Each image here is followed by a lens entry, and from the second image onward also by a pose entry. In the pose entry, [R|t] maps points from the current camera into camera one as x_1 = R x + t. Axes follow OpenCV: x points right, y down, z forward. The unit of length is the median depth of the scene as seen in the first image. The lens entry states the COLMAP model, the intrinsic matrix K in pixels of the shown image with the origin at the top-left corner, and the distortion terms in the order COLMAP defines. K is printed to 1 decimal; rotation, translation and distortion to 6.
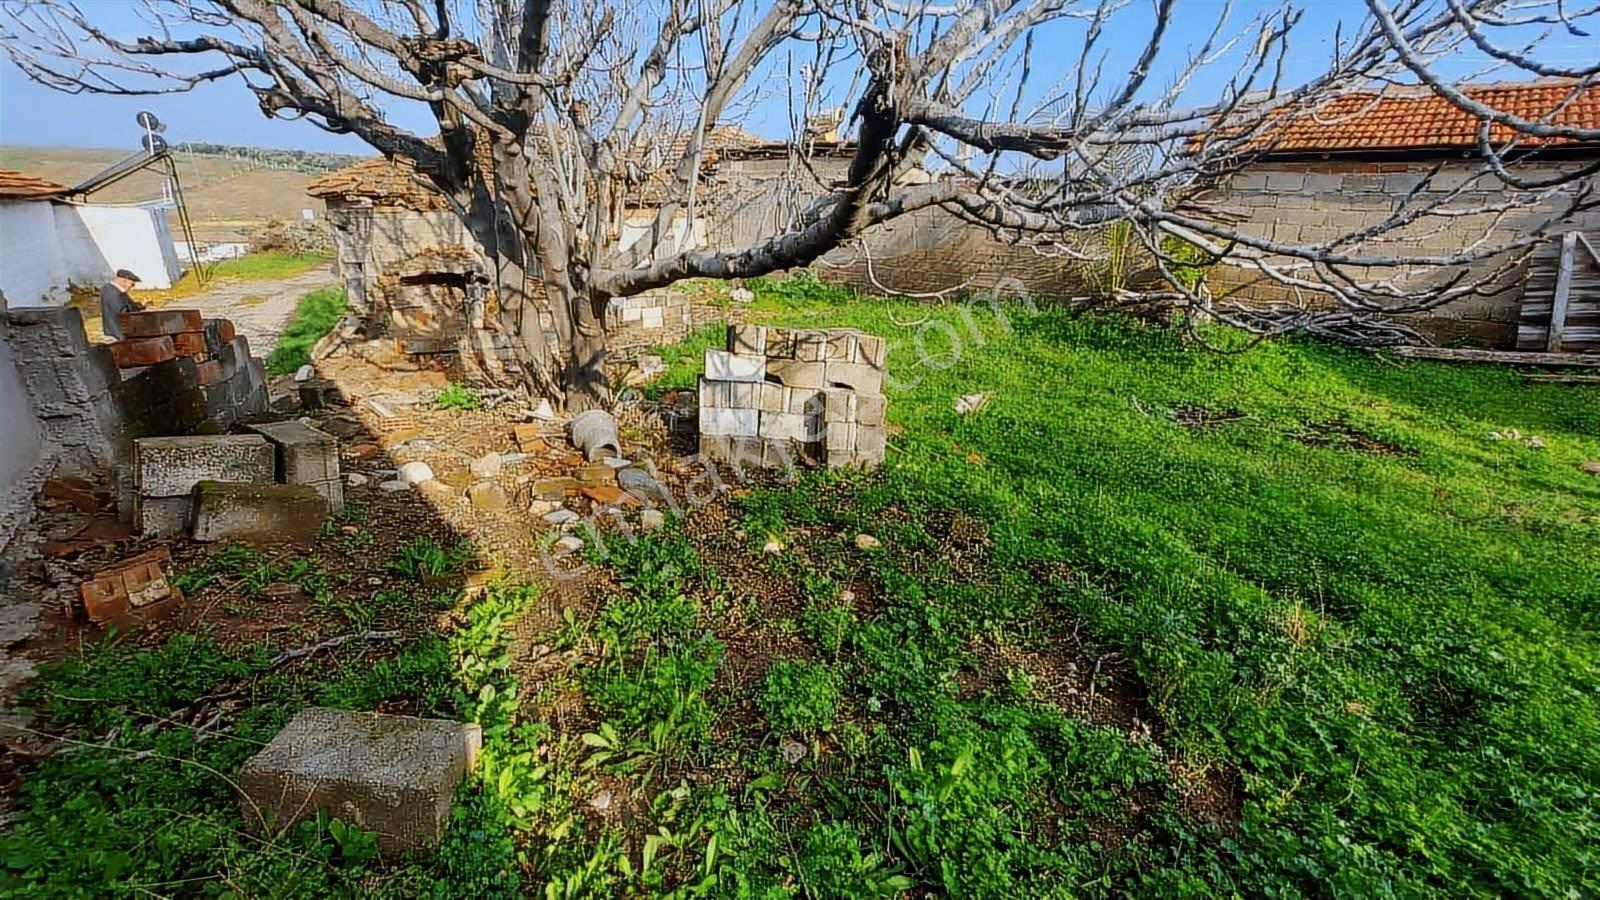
lens RADIAL K [[629.3, 0, 800.0], [0, 629.3, 450.0], [0, 0, 1]] dist [-0.019090, -0.000021]
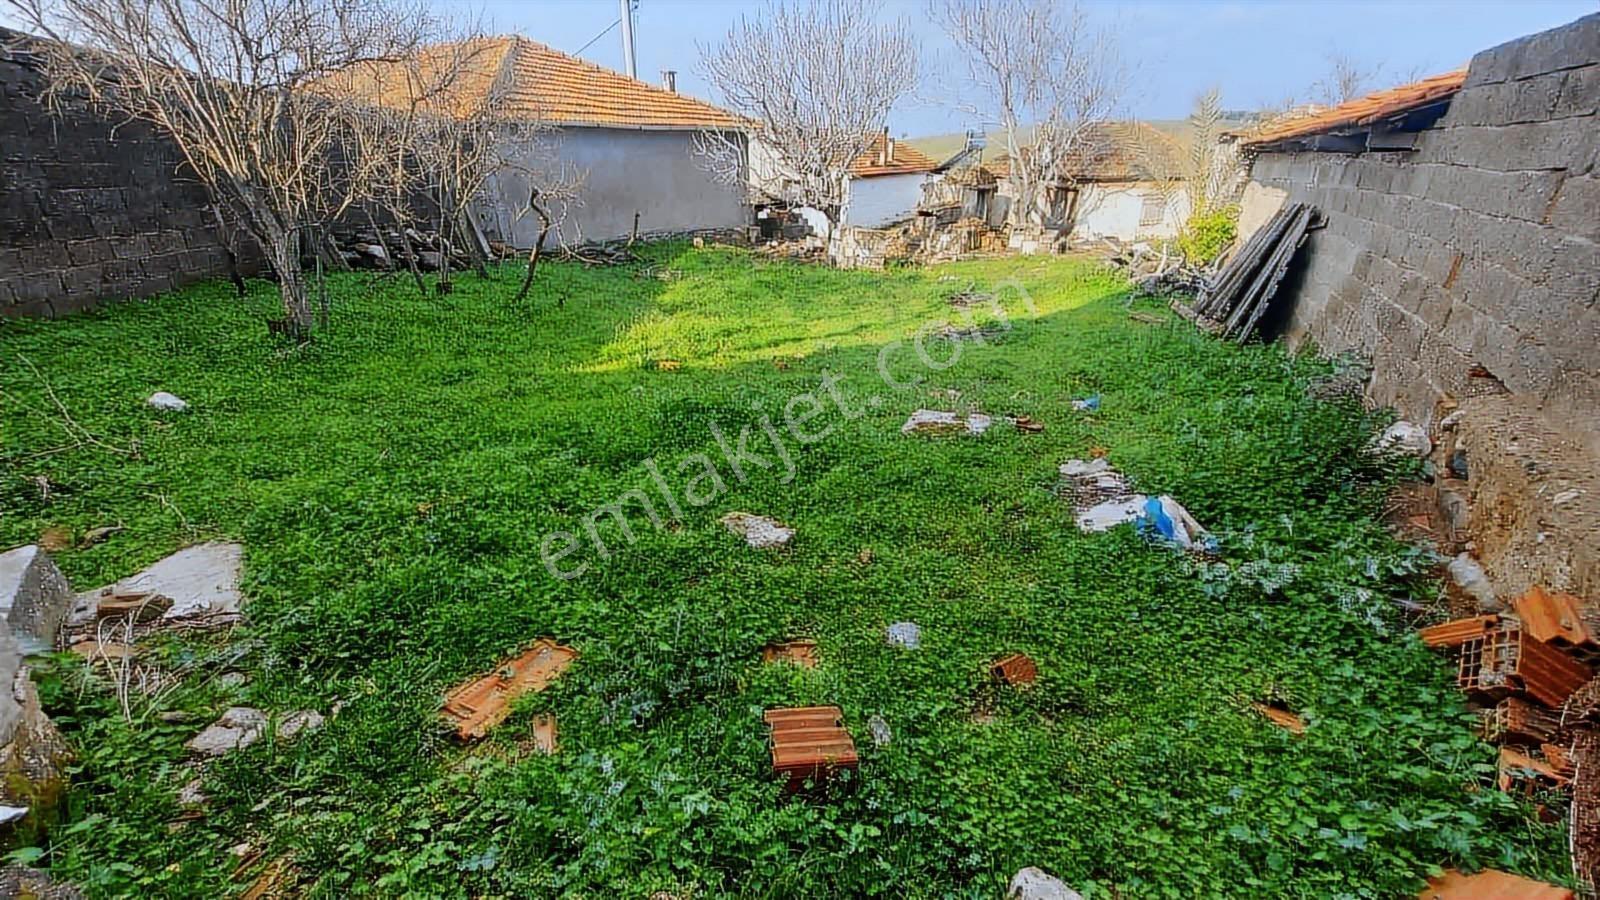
lens RADIAL K [[629.3, 0, 800.0], [0, 629.3, 450.0], [0, 0, 1]] dist [-0.019090, -0.000021]
pose [[0.273936, 0.382406, -0.882454, 2.239615], [-0.329563, 0.899323, 0.287411, 0.006136], [0.903519, 0.212092, 0.372384, -0.164762]]
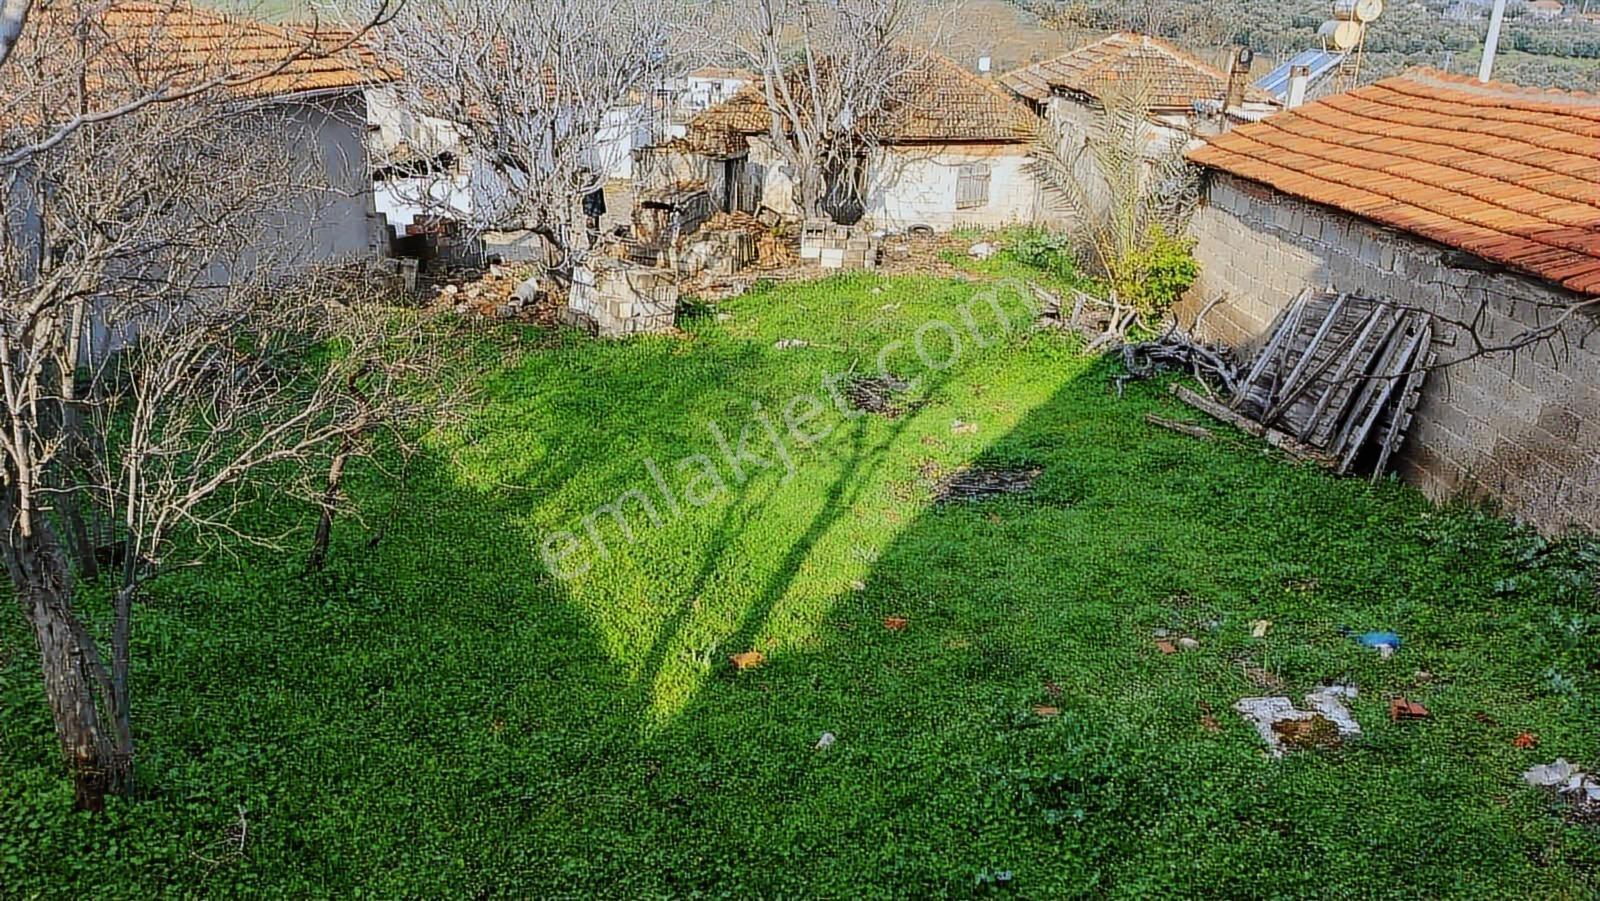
lens RADIAL K [[1143.4, 0, 800.4], [0, 1143.4, 459.1], [0, 0, 1]] dist [0.048561, -0.065399]
pose [[0.682991, 0.256790, -0.683800, 1.981036], [-0.275637, 0.957560, 0.084285, -0.047127], [0.676423, 0.130914, 0.724785, -0.732804]]
